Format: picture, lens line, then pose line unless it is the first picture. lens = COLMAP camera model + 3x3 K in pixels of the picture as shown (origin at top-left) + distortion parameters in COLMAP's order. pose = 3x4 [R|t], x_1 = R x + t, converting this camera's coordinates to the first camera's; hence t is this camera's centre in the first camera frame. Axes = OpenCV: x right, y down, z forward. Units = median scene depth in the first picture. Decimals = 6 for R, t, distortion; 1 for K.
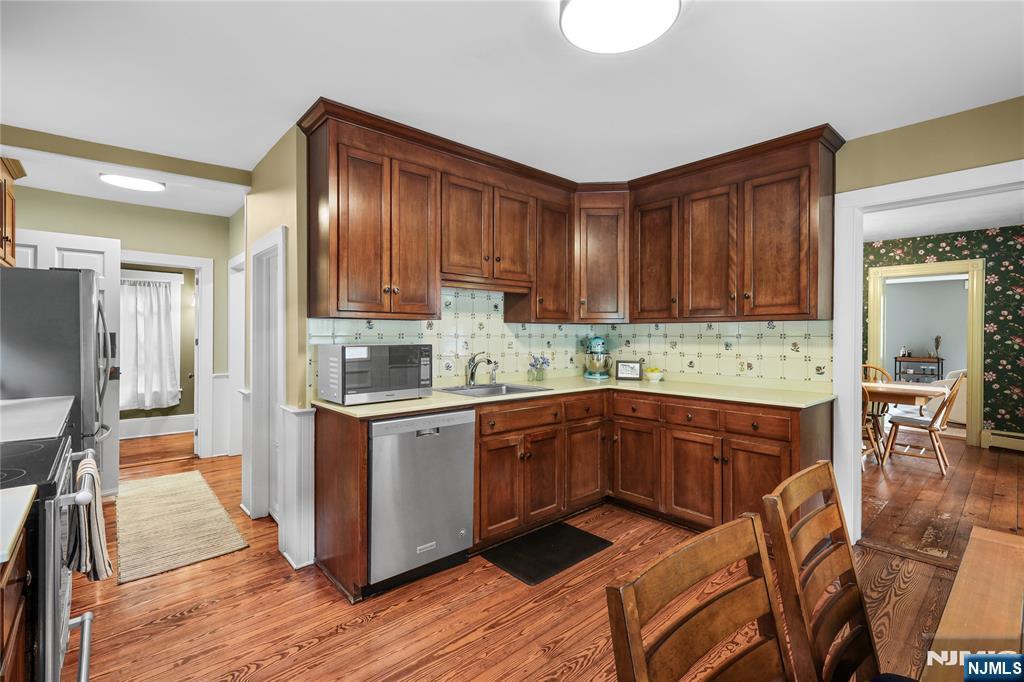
lens RADIAL K [[456.5, 0, 514.8], [0, 456.5, 339.4], [0, 0, 1]] dist [-0.000047, 0.000337]
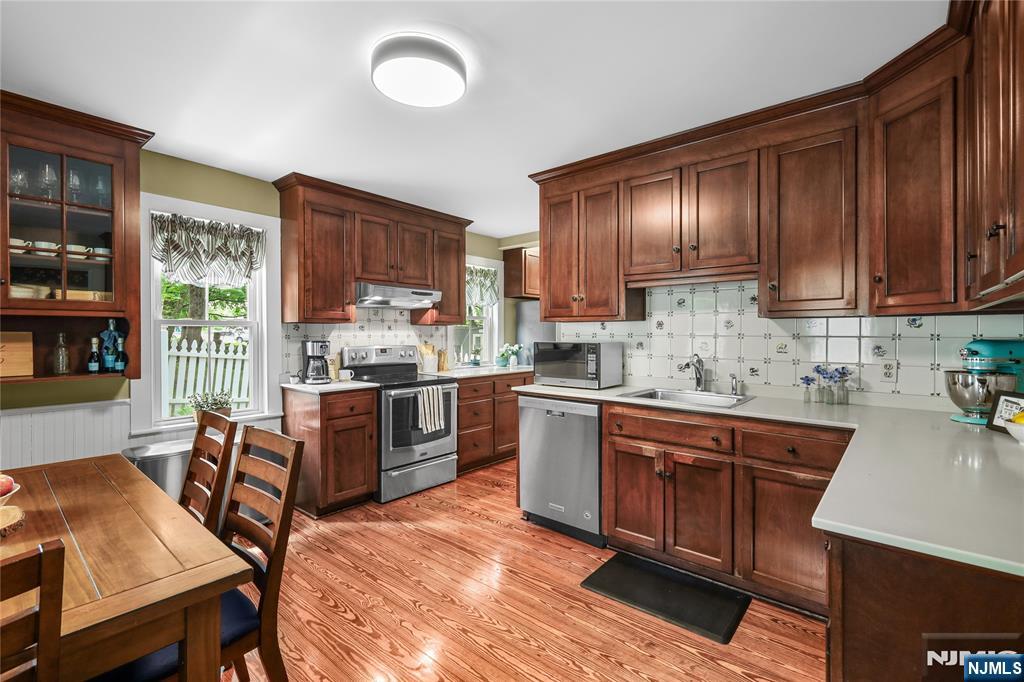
lens RADIAL K [[456.5, 0, 520.4], [0, 456.5, 335.1], [0, 0, 1]] dist [-0.000047, 0.000337]
pose [[0.151163, 0.006127, -0.988490, 0.891517], [-0.009640, 0.999942, 0.004724, -0.011857], [0.988462, 0.008815, 0.151213, 0.633123]]
